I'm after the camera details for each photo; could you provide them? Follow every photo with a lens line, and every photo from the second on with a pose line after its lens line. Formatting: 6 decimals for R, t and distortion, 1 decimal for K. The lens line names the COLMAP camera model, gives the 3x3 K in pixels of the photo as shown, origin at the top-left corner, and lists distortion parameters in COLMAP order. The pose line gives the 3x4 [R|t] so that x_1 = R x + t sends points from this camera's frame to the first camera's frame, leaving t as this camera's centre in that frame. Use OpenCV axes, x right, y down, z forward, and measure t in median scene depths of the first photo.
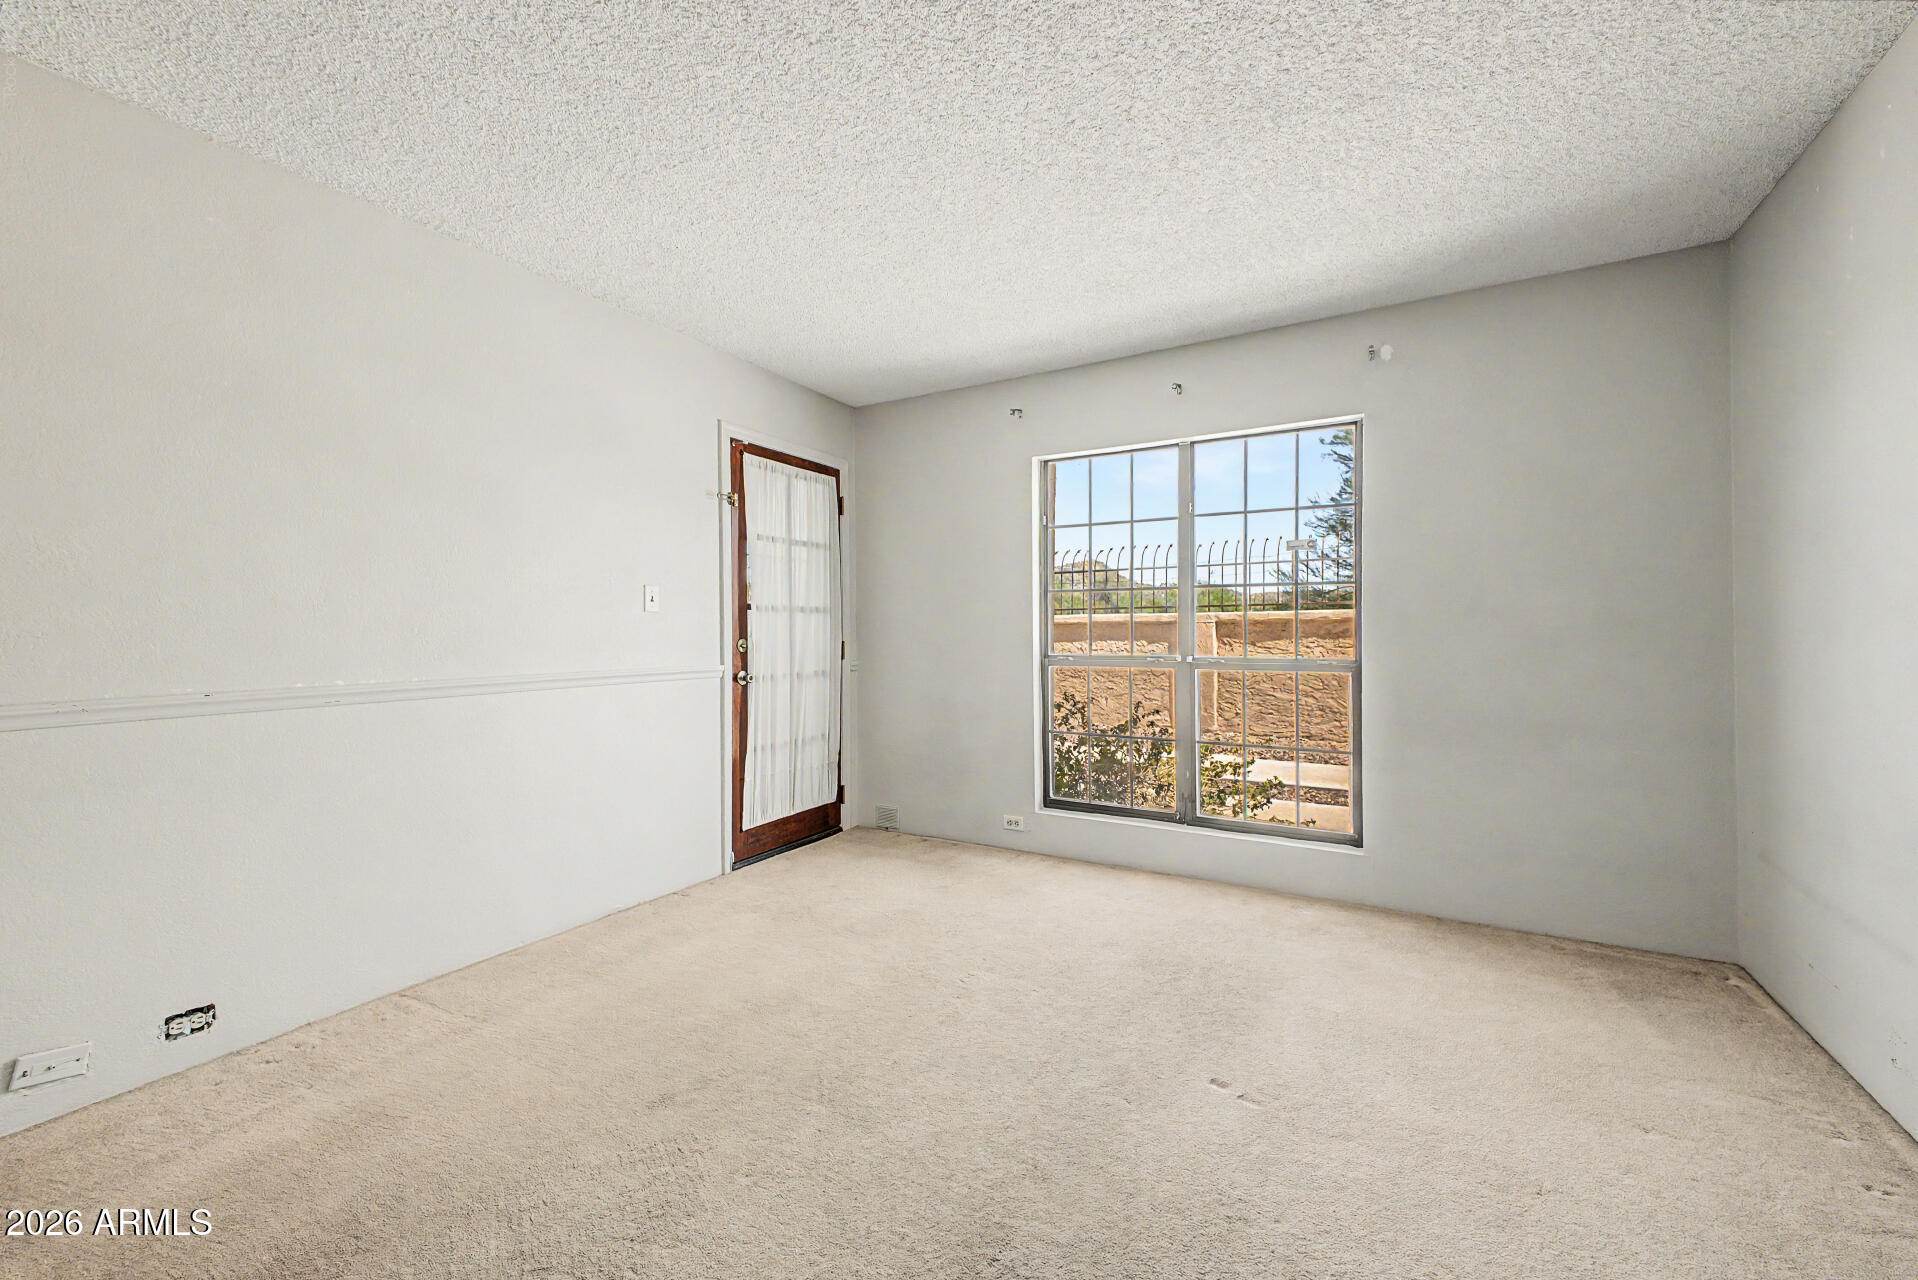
lens RADIAL K [[773.0, 0, 959.0], [0, 773.0, 631.2], [0, 0, 1]] dist [0.013387, -0.000125]
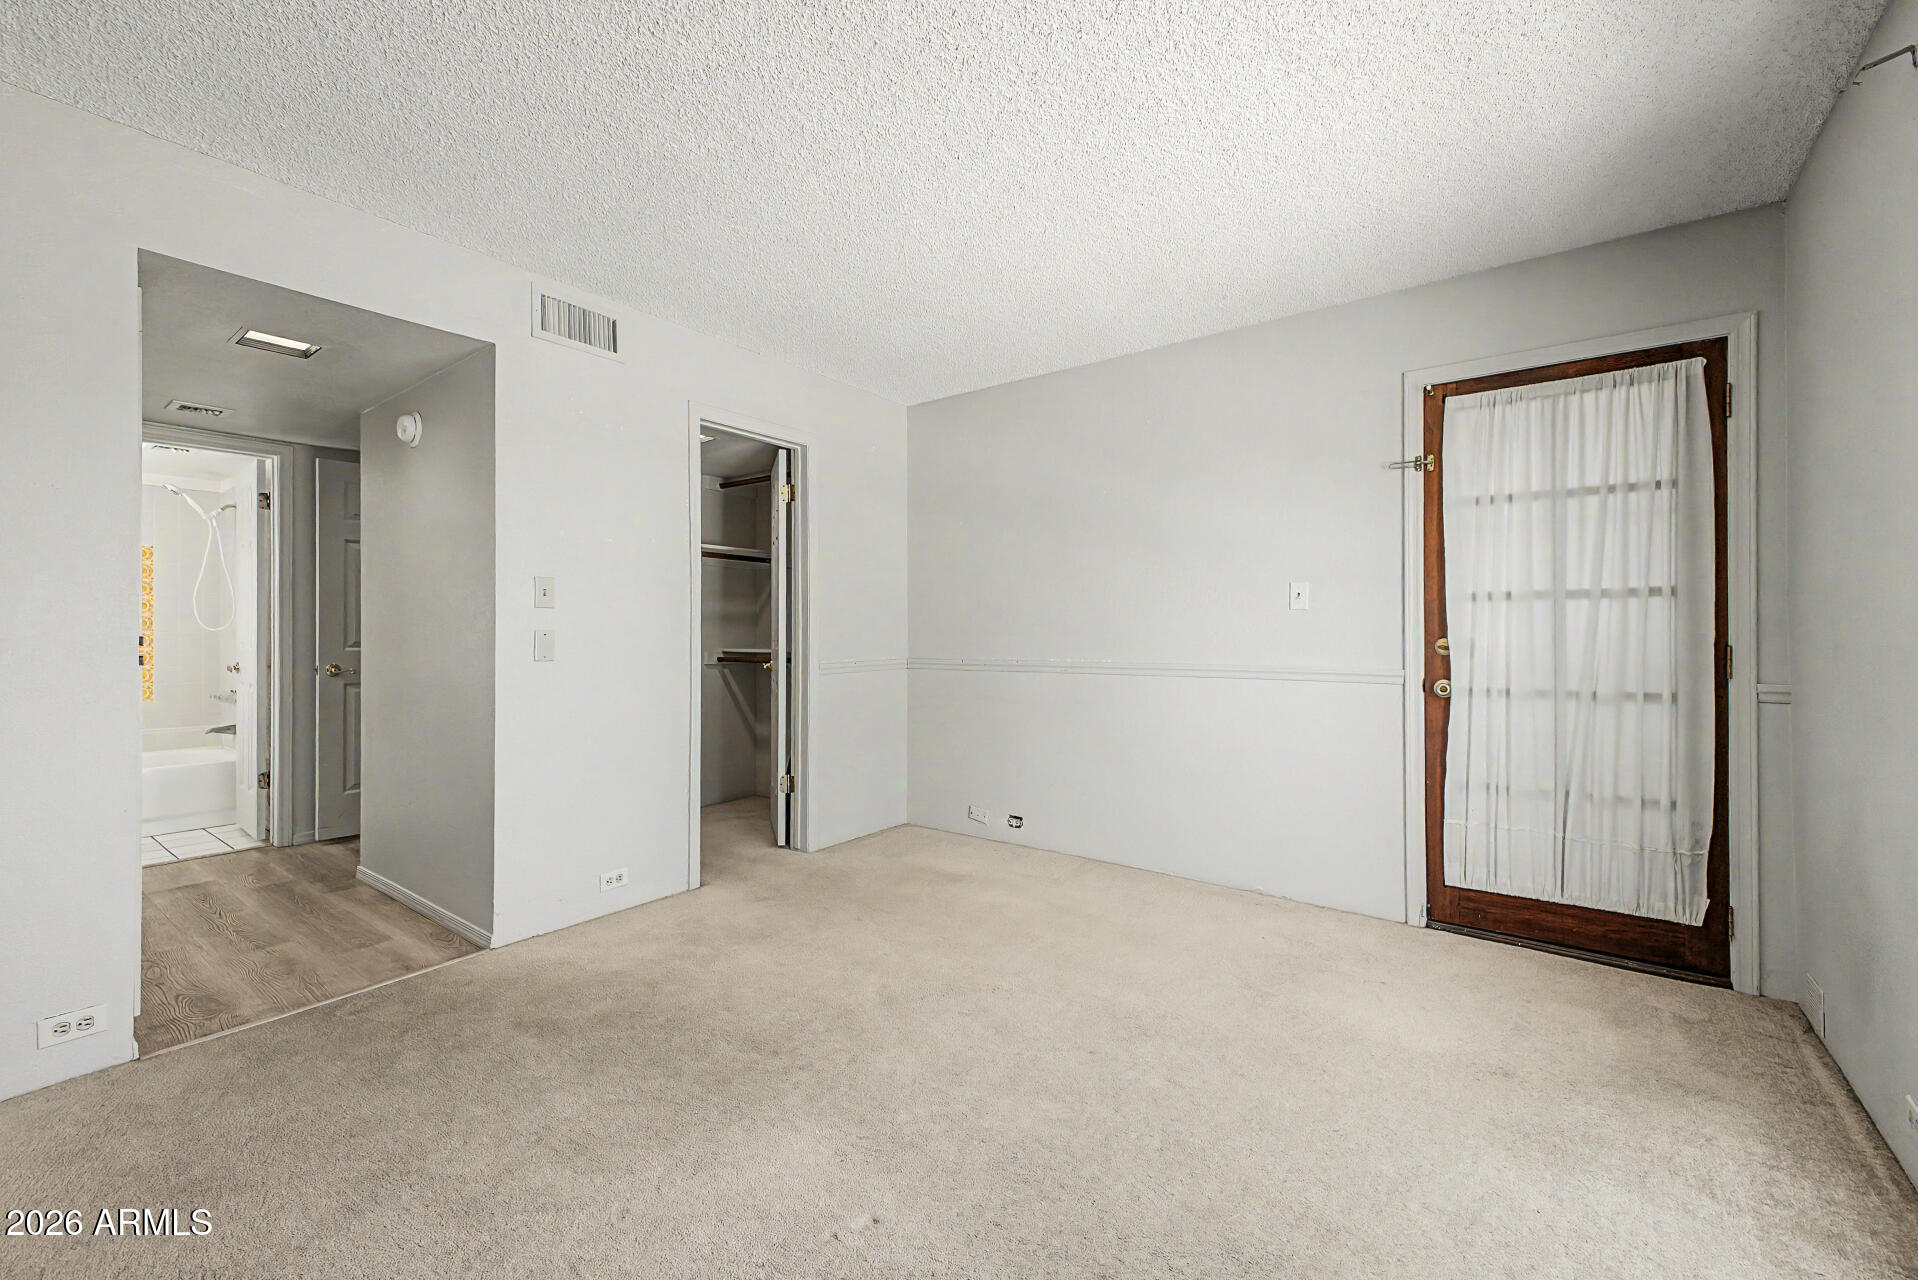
lens RADIAL K [[773.0, 0, 959.0], [0, 773.0, 631.2], [0, 0, 1]] dist [0.013387, -0.000125]
pose [[-0.137229, -0.000285, -0.990539, 0.559767], [0.000229, 1.000000, -0.000319, 0.003383], [0.990539, -0.000270, -0.137228, 0.620471]]
